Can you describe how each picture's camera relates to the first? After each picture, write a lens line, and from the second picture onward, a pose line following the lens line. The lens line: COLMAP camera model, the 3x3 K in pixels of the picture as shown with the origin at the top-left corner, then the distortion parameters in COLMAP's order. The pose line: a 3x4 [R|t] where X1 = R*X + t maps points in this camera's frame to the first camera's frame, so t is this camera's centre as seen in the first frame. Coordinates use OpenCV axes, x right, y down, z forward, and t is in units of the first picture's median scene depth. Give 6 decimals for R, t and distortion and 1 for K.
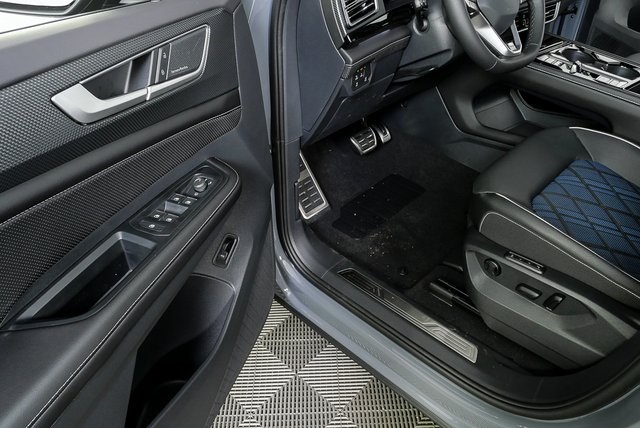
lens RADIAL K [[460.0, 0, 320.5], [0, 460.0, 216.5], [0, 0, 1]] dist [-0.023612, 0.009422]
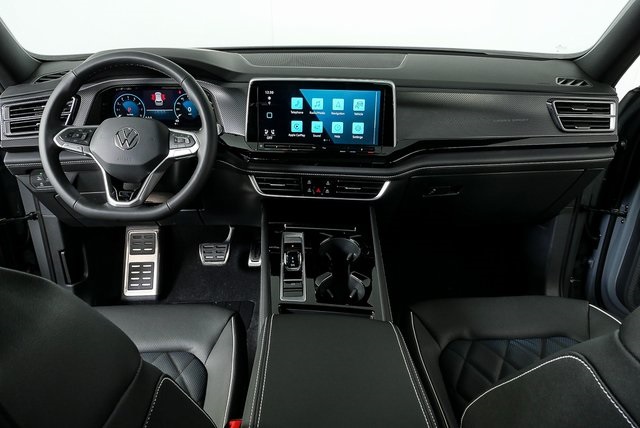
lens RADIAL K [[460.0, 0, 320.5], [0, 460.0, 216.5], [0, 0, 1]] dist [-0.023612, 0.009422]
pose [[0.734052, 0.336855, -0.589658, 0.878698], [-0.434257, 0.900407, -0.026219, -0.332237], [0.522100, 0.275309, 0.807227, 0.315244]]
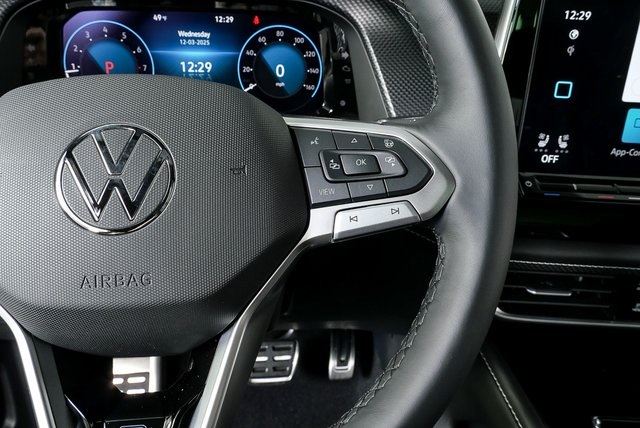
lens RADIAL K [[460.0, 0, 320.5], [0, 460.0, 216.5], [0, 0, 1]] dist [-0.023612, 0.009422]
pose [[0.771582, 0.351079, -0.530475, 0.383908], [-0.434973, 0.899673, -0.037251, -0.339820], [0.464176, 0.259485, 0.846881, 0.579803]]
